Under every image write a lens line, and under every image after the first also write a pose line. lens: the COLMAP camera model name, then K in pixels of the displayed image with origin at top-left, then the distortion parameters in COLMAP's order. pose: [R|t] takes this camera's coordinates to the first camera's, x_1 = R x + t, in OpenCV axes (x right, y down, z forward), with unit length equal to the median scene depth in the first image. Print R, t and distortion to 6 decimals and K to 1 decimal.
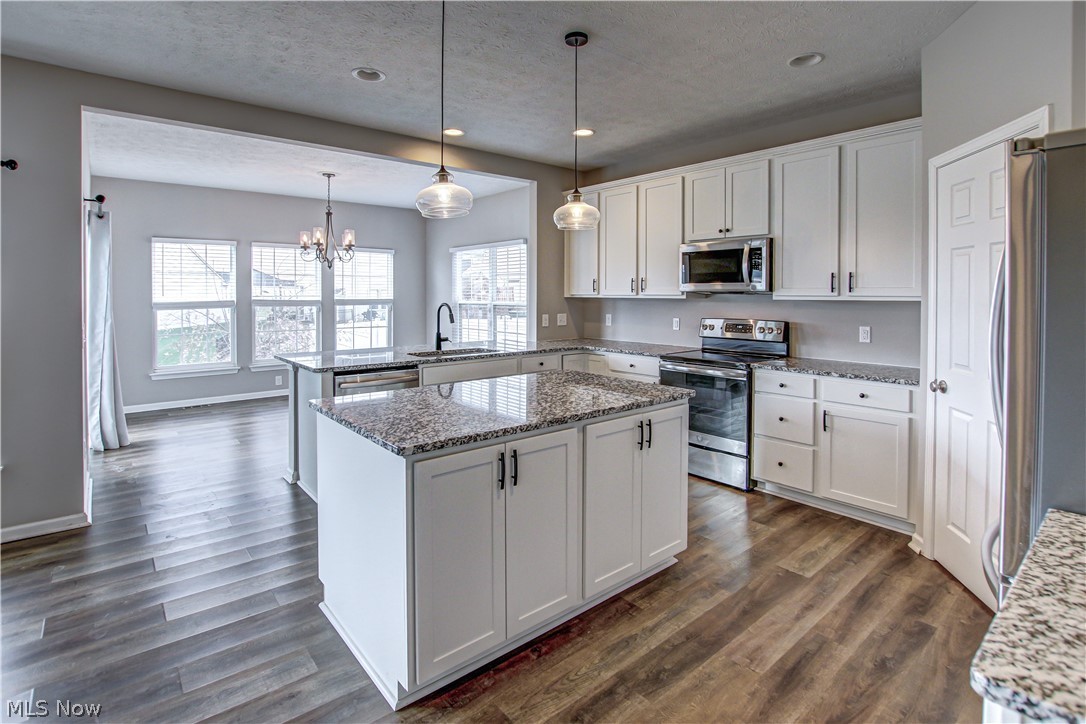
lens RADIAL K [[539.0, 0, 536.2], [0, 539.0, 302.9], [0, 0, 1]] dist [-0.026028, 0.002423]
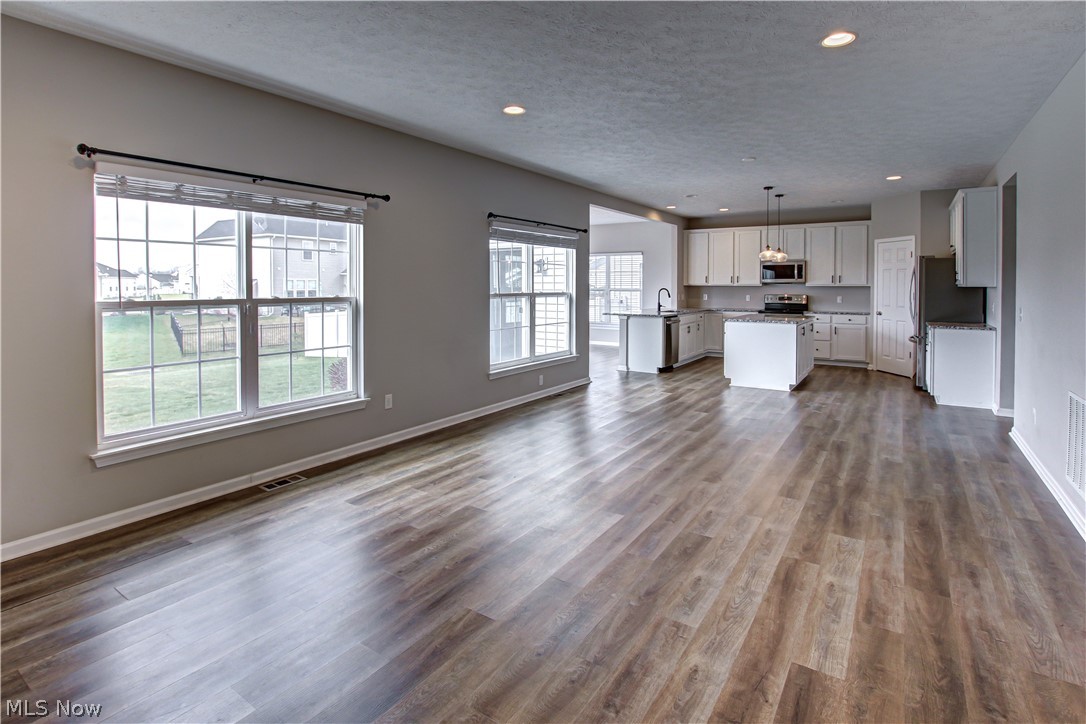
lens RADIAL K [[580.7, 0, 532.8], [0, 580.7, 293.3], [0, 0, 1]] dist [-0.028971, 0.005783]
pose [[0.957020, -0.006336, 0.289953, -1.479740], [0.006443, 0.999979, 0.000585, 0.017672], [-0.289951, 0.001308, 0.957041, -1.134057]]
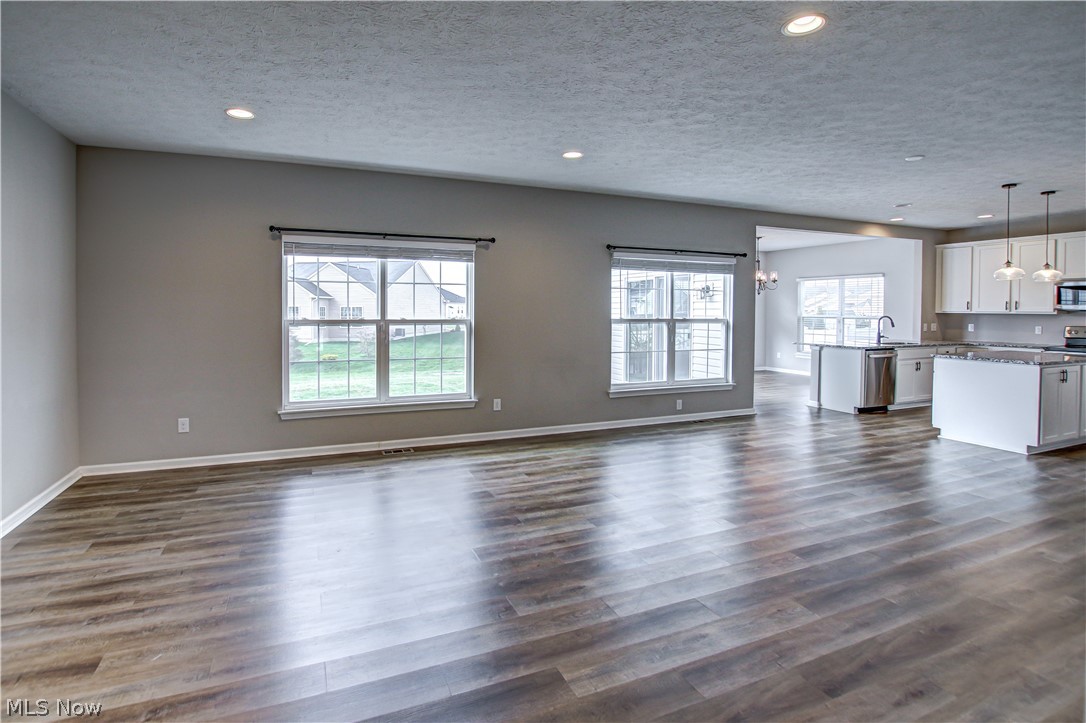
lens RADIAL K [[539.0, 0, 485.0], [0, 539.0, 318.0], [0, 0, 1]] dist [-0.026028, 0.002423]
pose [[0.945425, 0.006975, -0.325766, -0.957135], [-0.007246, 0.999974, 0.000383, 0.018798], [0.325760, 0.001998, 0.945450, -1.221351]]
